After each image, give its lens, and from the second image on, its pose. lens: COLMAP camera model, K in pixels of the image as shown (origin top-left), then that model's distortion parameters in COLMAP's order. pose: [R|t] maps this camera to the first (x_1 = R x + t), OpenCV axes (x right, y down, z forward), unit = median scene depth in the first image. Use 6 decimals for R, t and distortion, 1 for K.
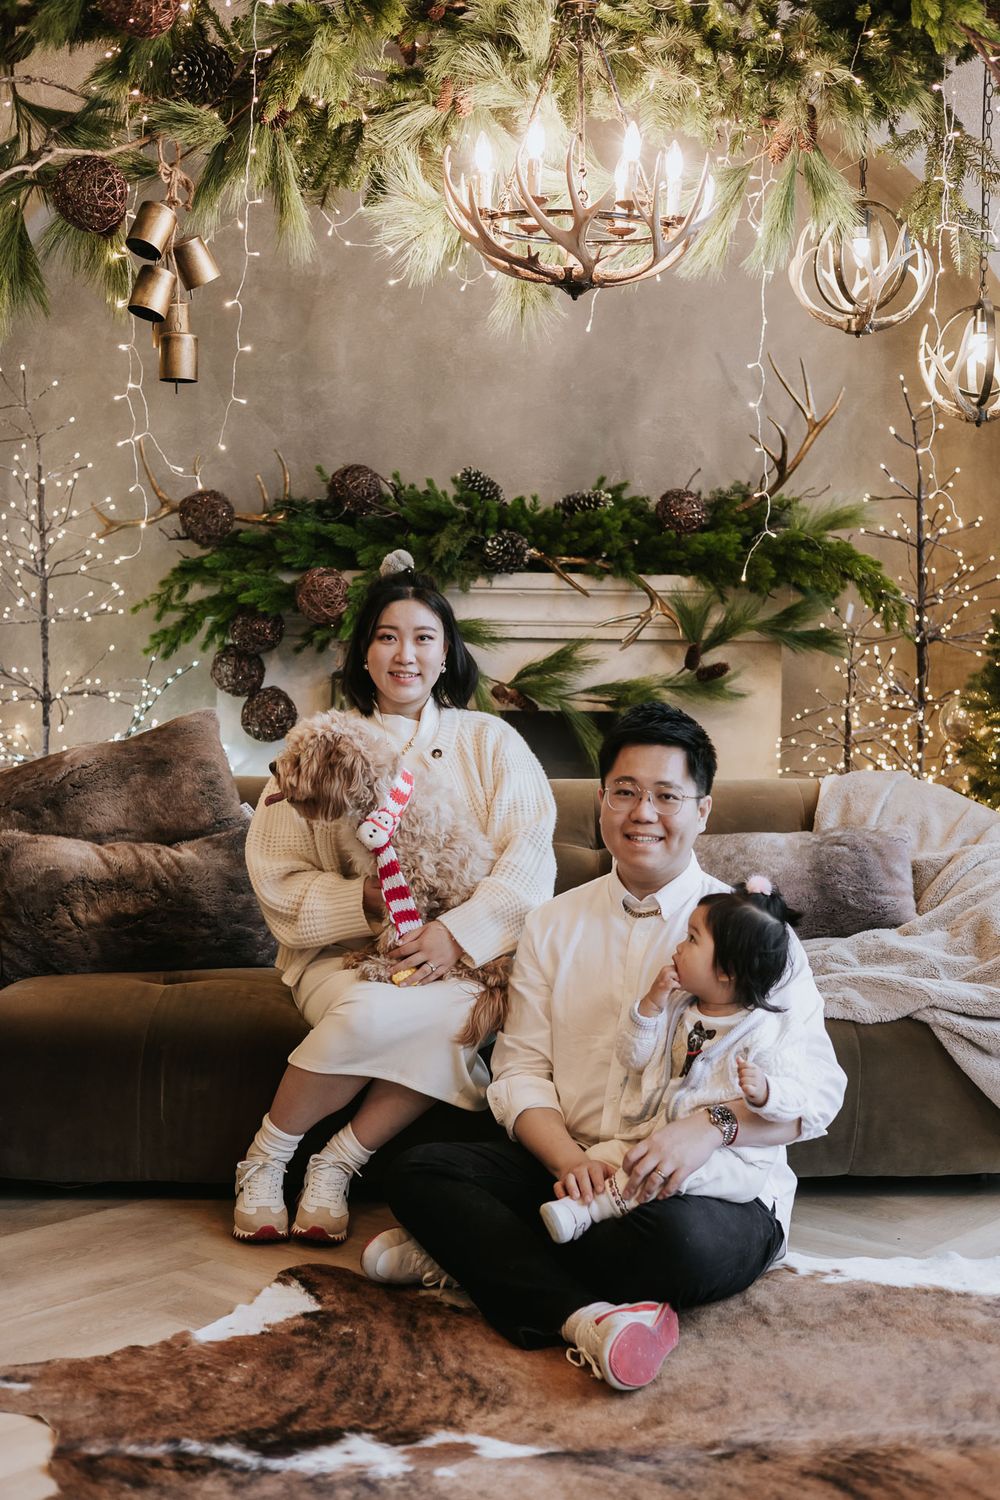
lens RADIAL K [[2061.0, 0, 492.4], [0, 2061.0, 746.3], [0, 0, 1]] dist [0.004345, -0.012137]
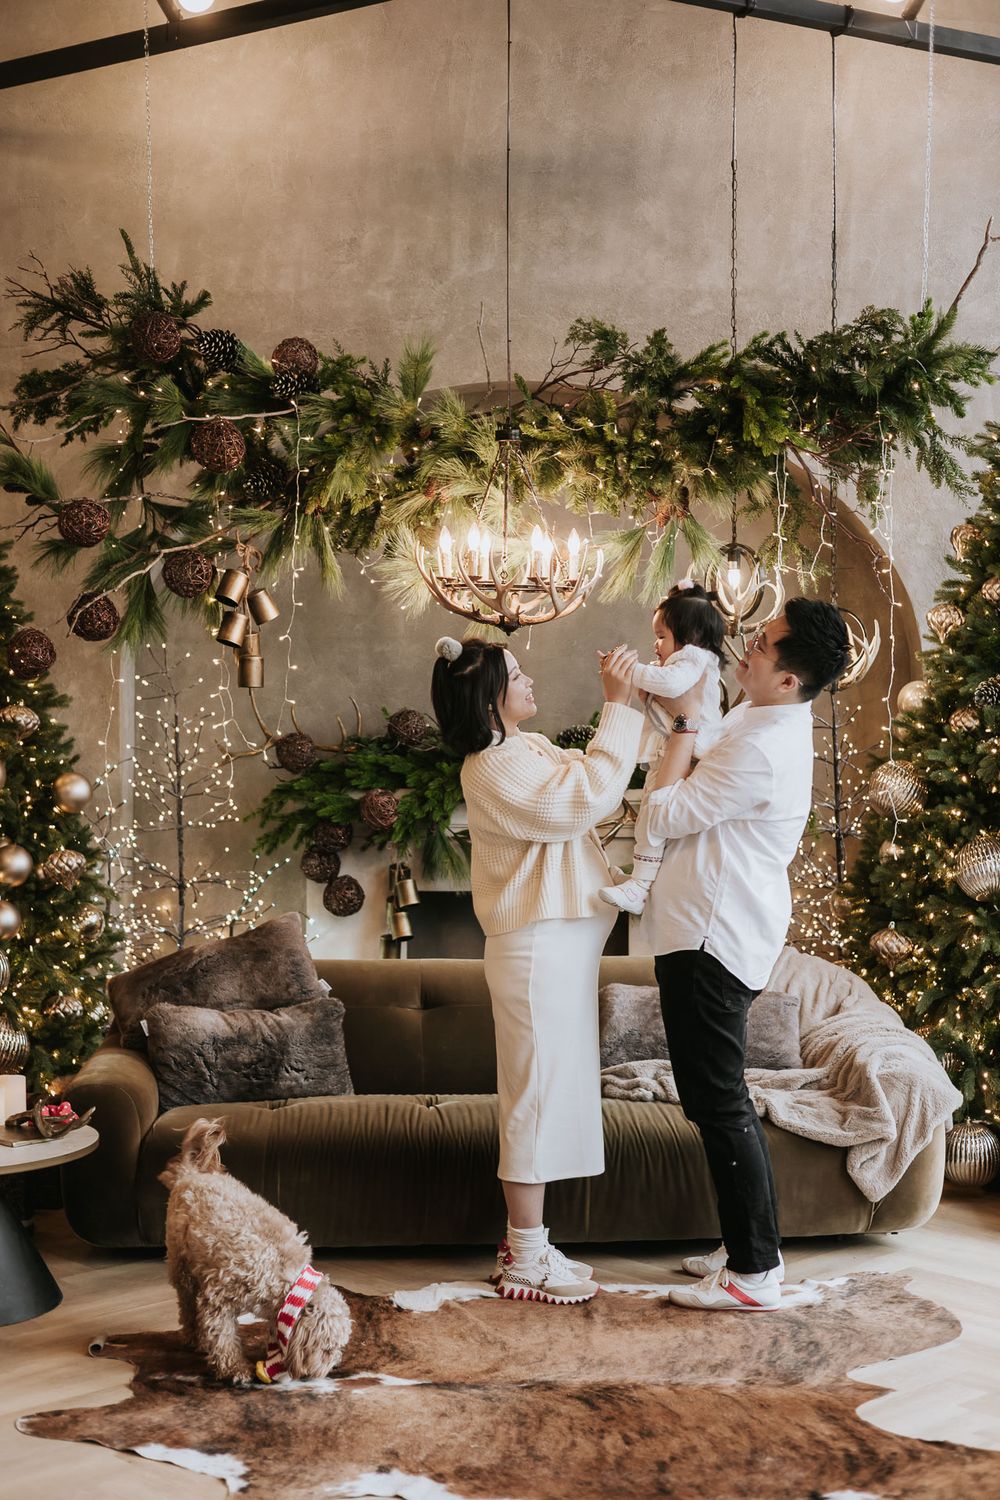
lens RADIAL K [[2032.5, 0, 500.0], [0, 2032.5, 750.0], [0, 0, 1]] dist [-0.005936, -0.023879]
pose [[0.995473, -0.012085, -0.094278, 0.122944], [0.007217, 0.998631, -0.051802, -0.042393], [0.094775, 0.050887, 0.994197, -0.324644]]
